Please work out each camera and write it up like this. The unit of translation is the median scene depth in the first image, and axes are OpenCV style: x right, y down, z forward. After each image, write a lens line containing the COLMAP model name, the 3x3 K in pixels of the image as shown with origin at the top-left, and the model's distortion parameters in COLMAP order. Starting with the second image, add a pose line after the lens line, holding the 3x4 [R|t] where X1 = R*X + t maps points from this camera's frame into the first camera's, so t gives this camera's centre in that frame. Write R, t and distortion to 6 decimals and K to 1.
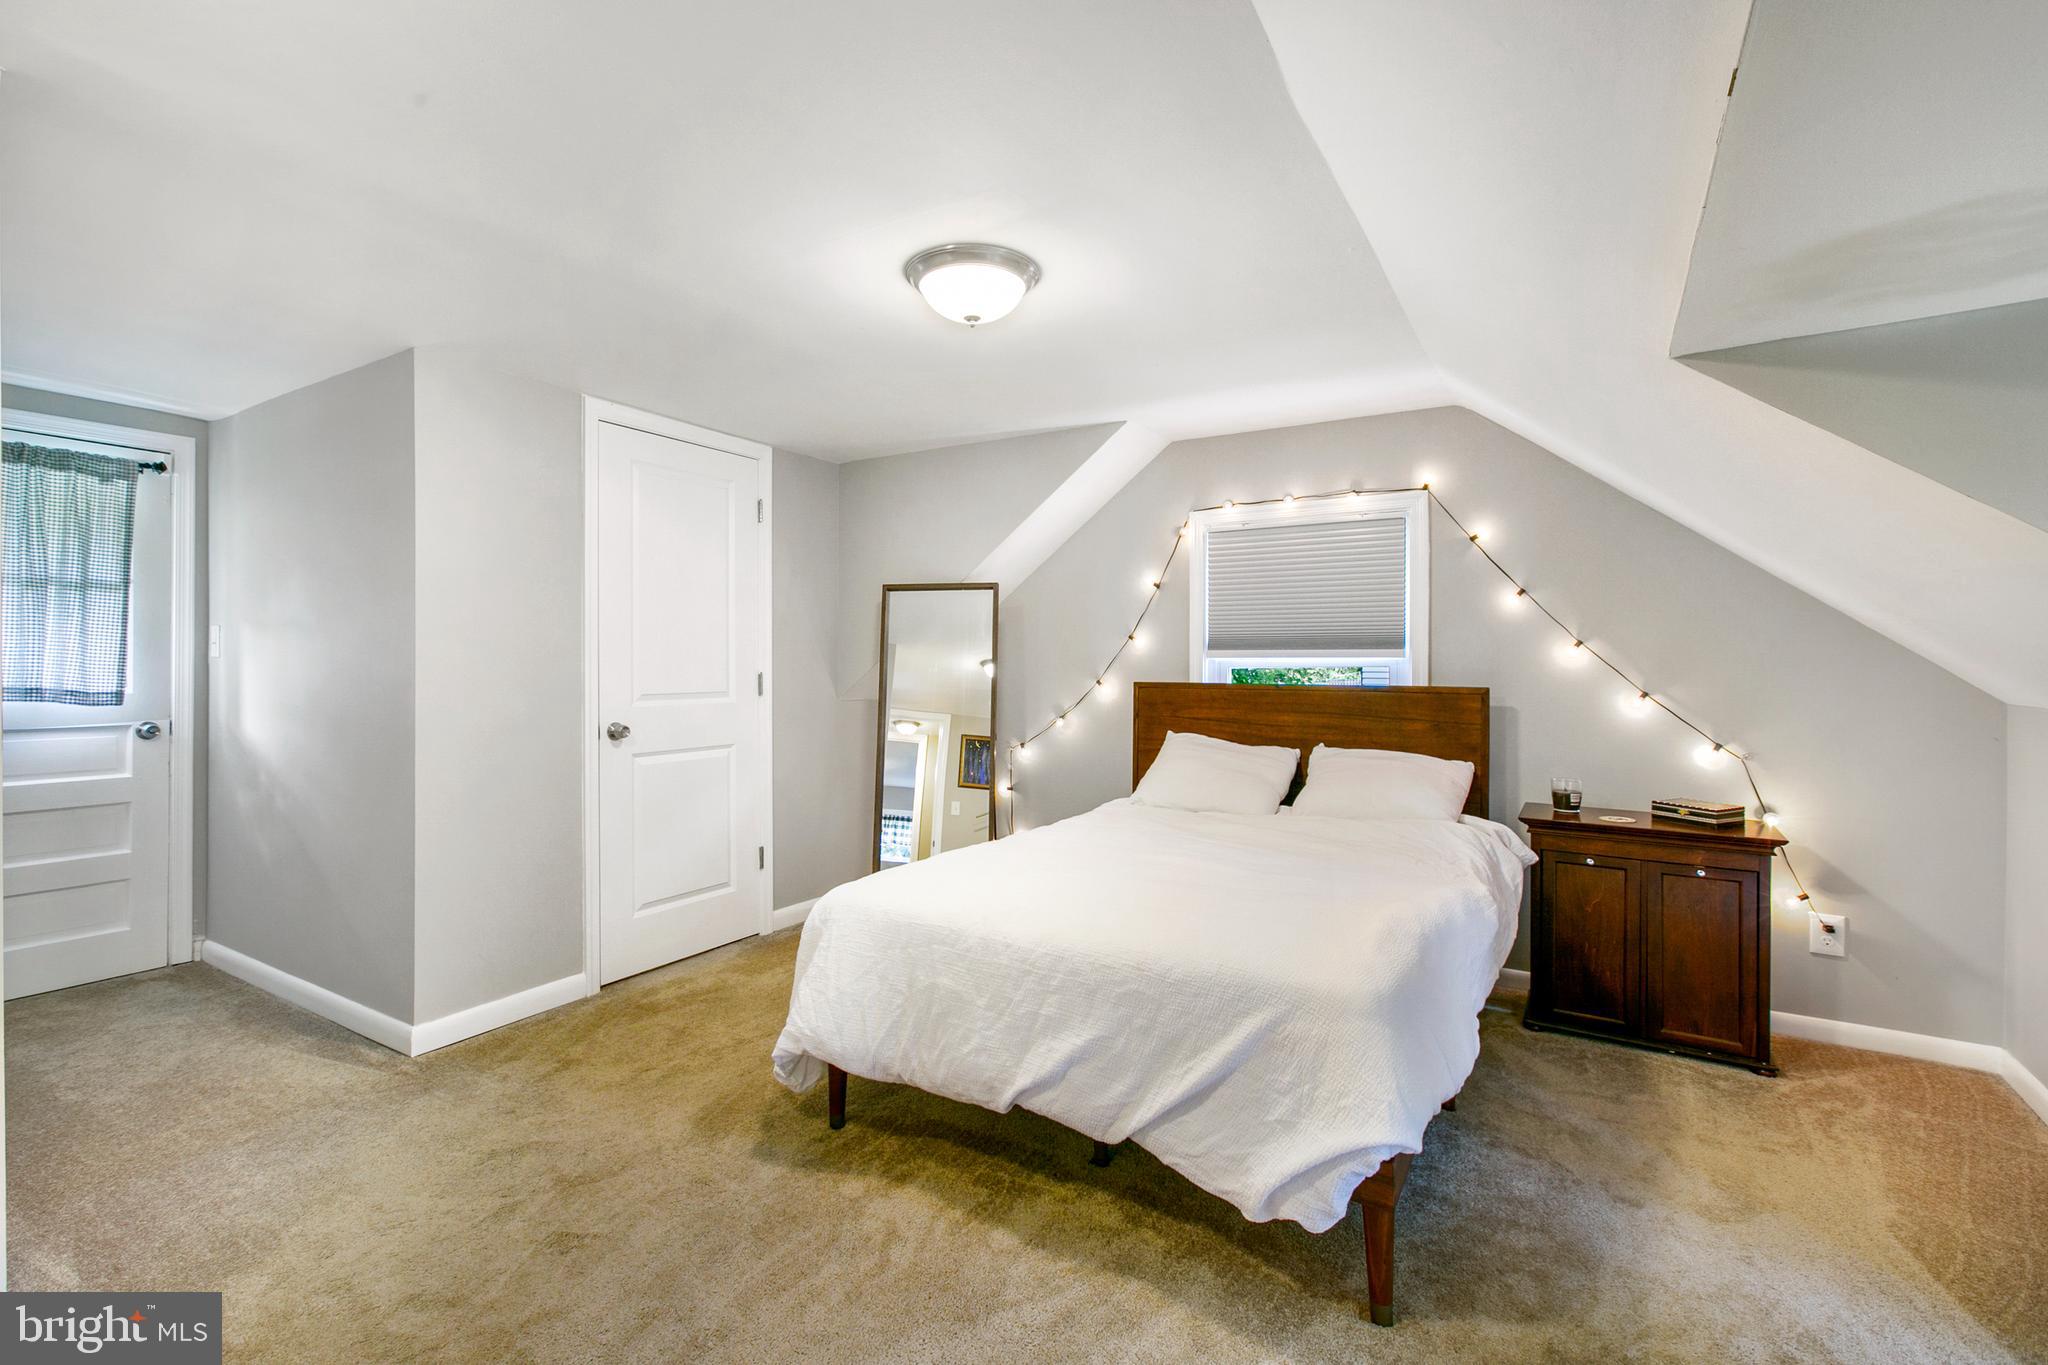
lens RADIAL K [[938.1, 0, 988.1], [0, 938.1, 655.4], [0, 0, 1]] dist [-0.000237, 0.000317]
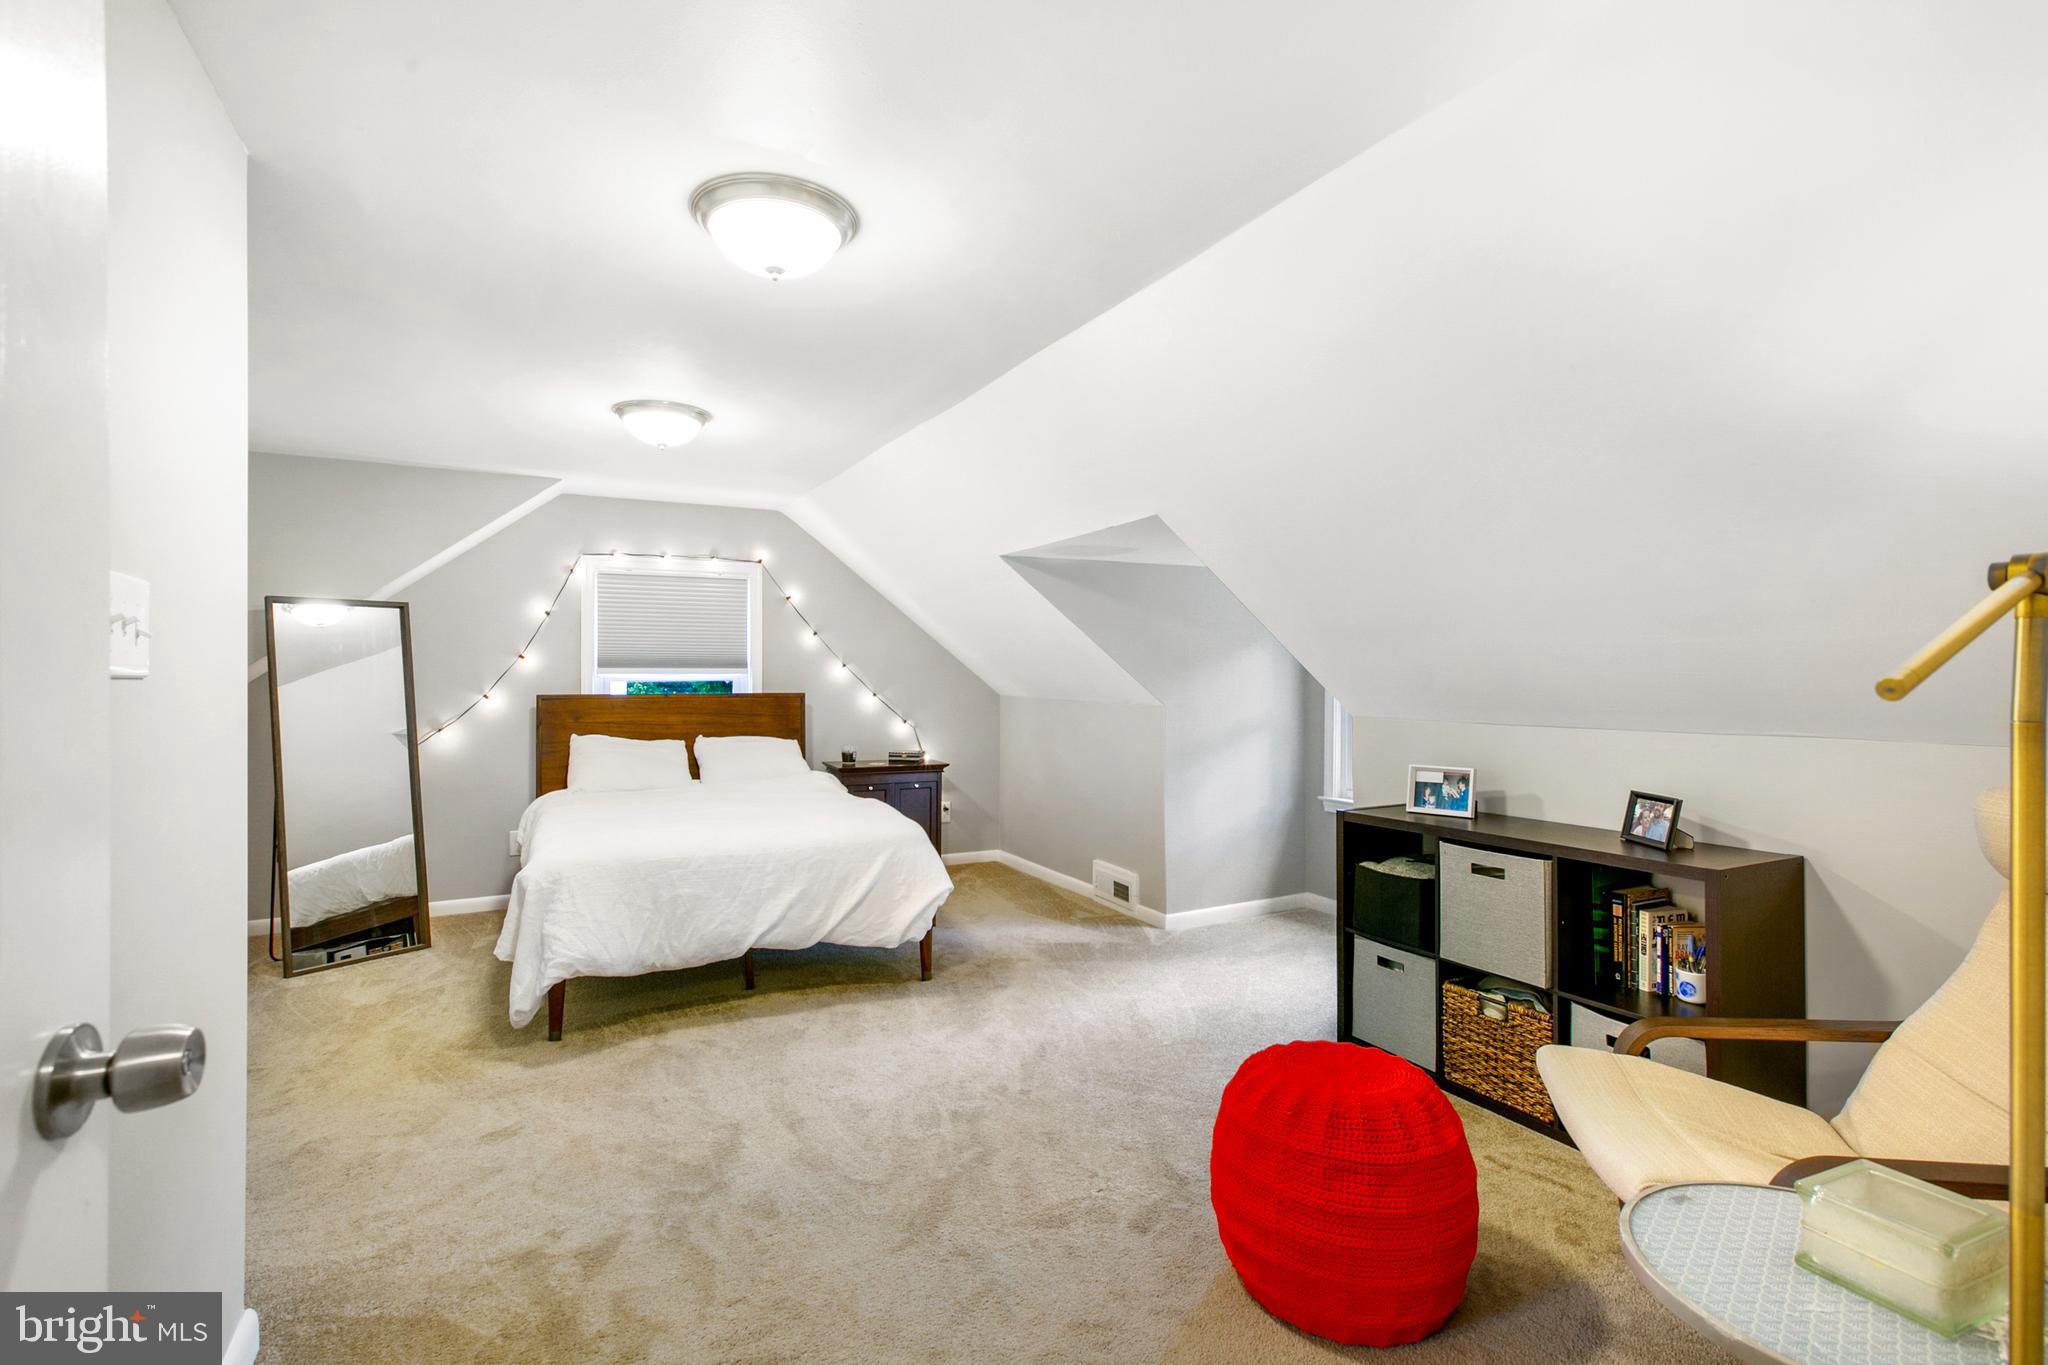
lens RADIAL K [[938.1, 0, 1037.8], [0, 938.1, 678.2], [0, 0, 1]] dist [-0.000237, 0.000317]
pose [[0.496306, -0.006569, 0.868123, -0.659782], [-0.003577, 0.999947, 0.009612, -0.007602], [-0.868140, -0.007876, 0.496256, -0.147854]]
